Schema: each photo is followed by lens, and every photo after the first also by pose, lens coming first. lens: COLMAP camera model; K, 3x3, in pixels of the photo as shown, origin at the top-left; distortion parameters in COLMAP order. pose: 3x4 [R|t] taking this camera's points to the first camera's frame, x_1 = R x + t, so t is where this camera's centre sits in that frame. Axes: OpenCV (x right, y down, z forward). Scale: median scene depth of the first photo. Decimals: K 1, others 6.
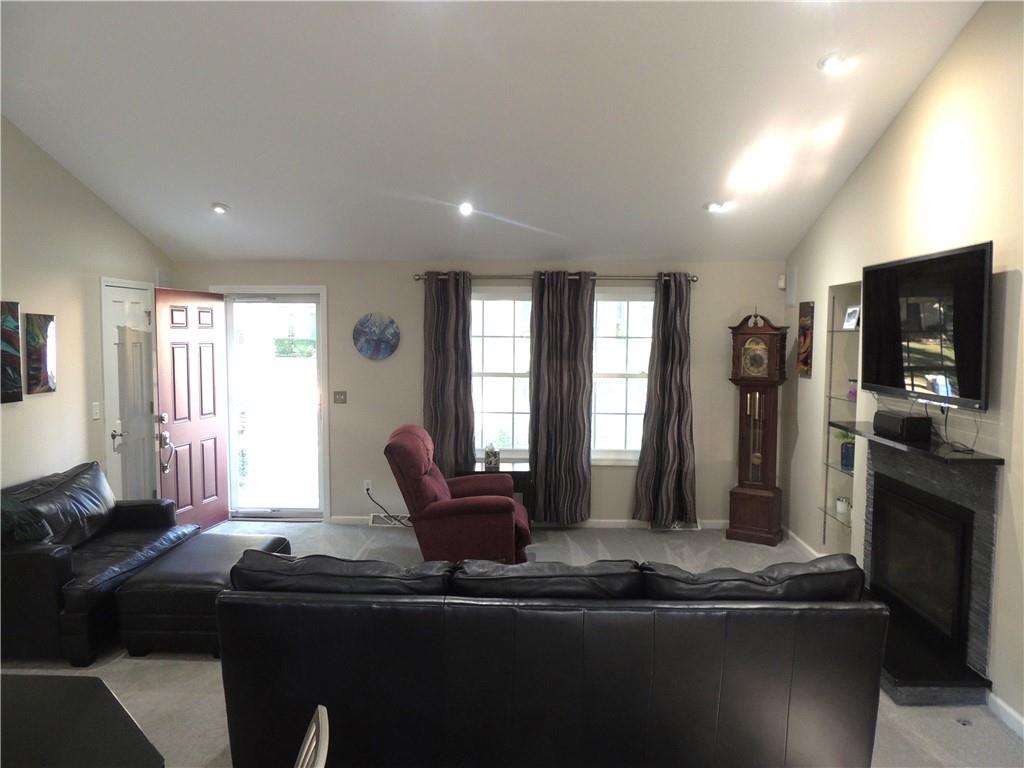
lens RADIAL K [[733.6, 0, 514.3], [0, 733.6, 387.8], [0, 0, 1]] dist [-0.019363, 0.008025]
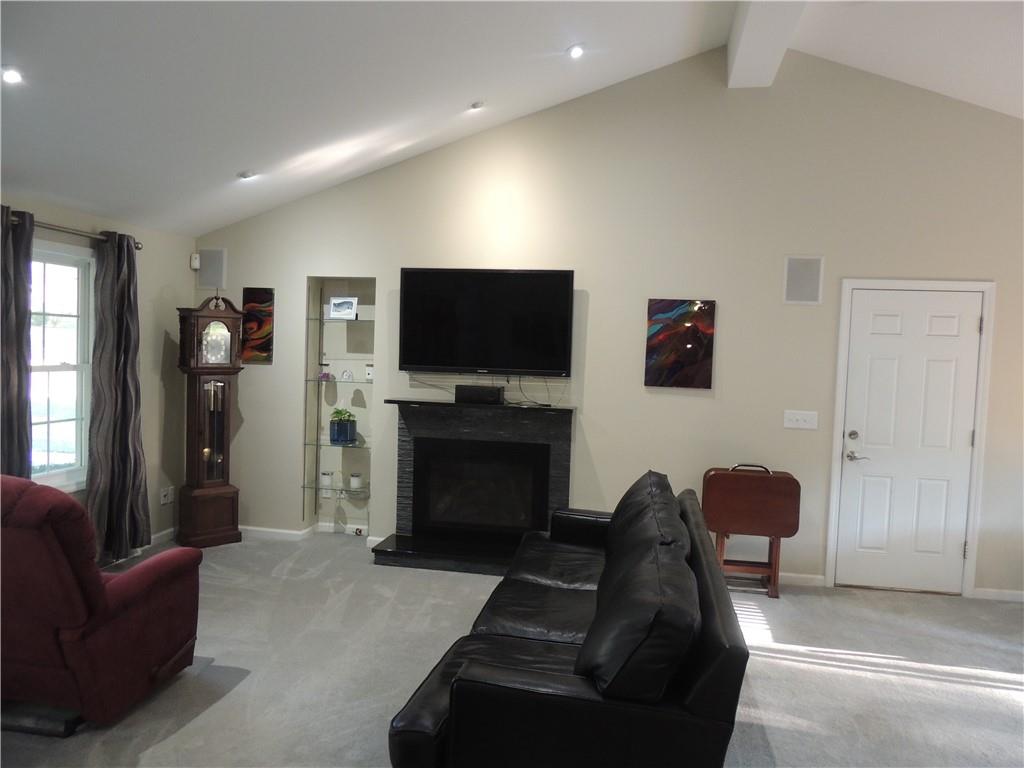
lens RADIAL K [[733.6, 0, 513.0], [0, 733.6, 389.1], [0, 0, 1]] dist [-0.019363, 0.008025]
pose [[0.145047, -0.055838, 0.987848, -0.510062], [0.039077, 0.997951, 0.050671, -0.015651], [-0.988653, 0.031252, 0.146932, 0.484175]]
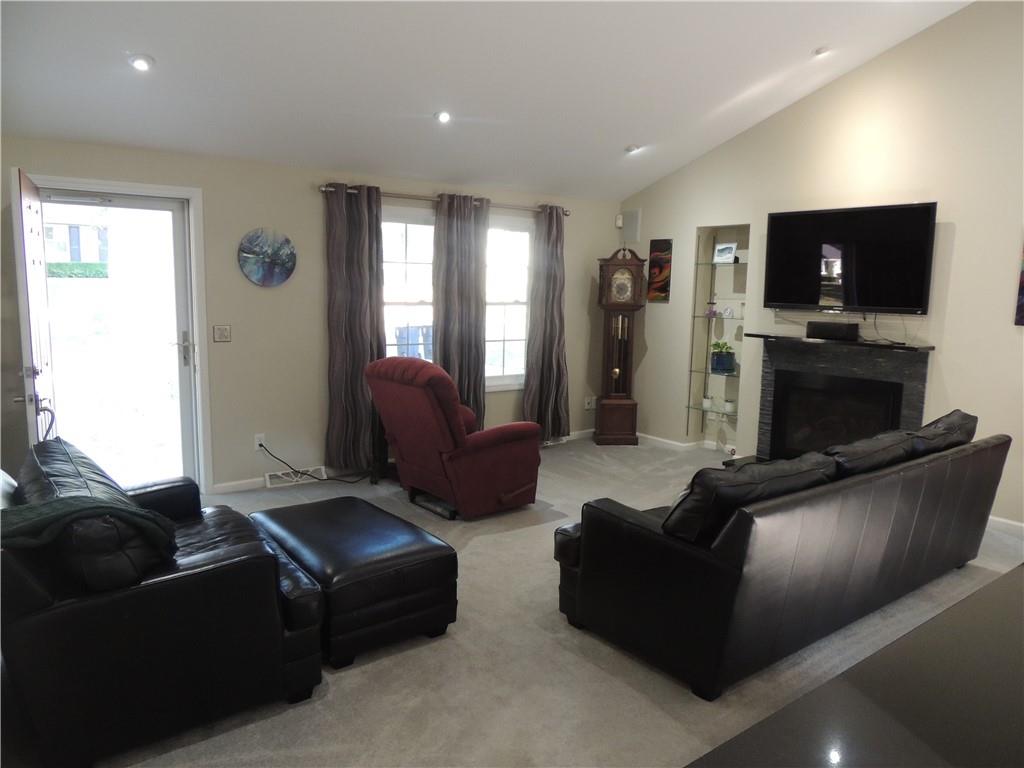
lens RADIAL K [[733.6, 0, 511.9], [0, 733.6, 387.8], [0, 0, 1]] dist [-0.019363, 0.008025]
pose [[0.771488, -0.079390, 0.631271, -0.535739], [0.031176, 0.995710, 0.087122, 0.012549], [-0.635479, -0.047533, 0.770653, 0.203019]]
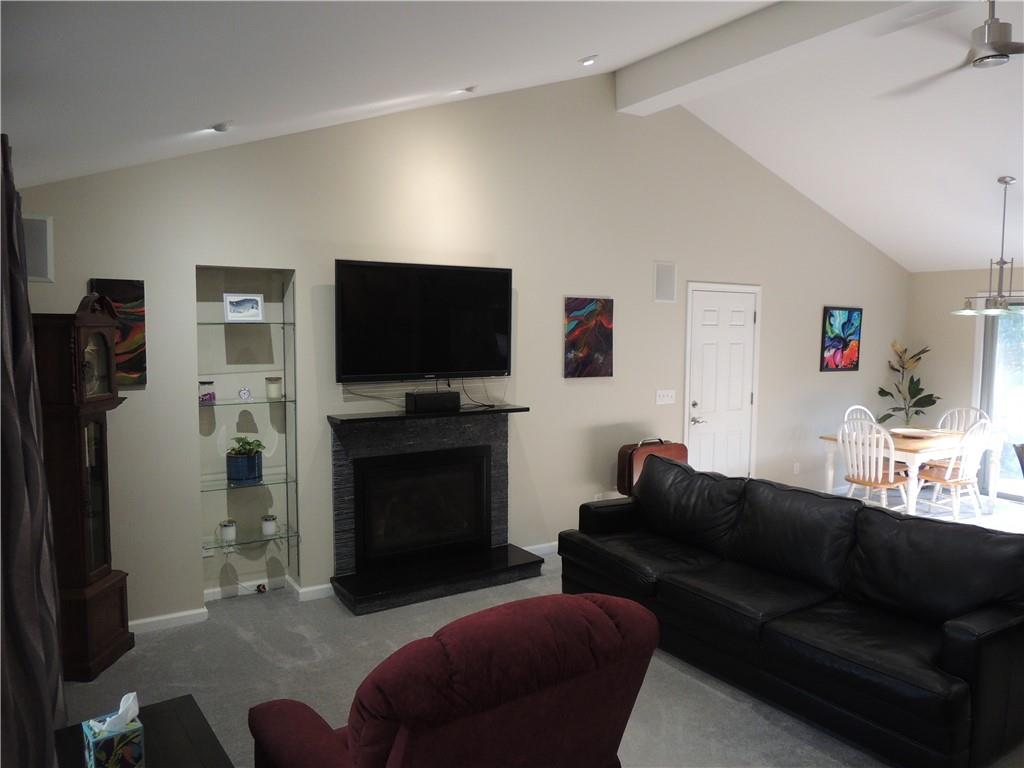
lens RADIAL K [[733.6, 0, 514.7], [0, 733.6, 390.6], [0, 0, 1]] dist [-0.019363, 0.008025]
pose [[-0.578024, -0.075513, 0.812518, -0.355816], [0.054321, 0.989940, 0.130647, -0.078482], [-0.814209, 0.119654, -0.568107, 1.032425]]
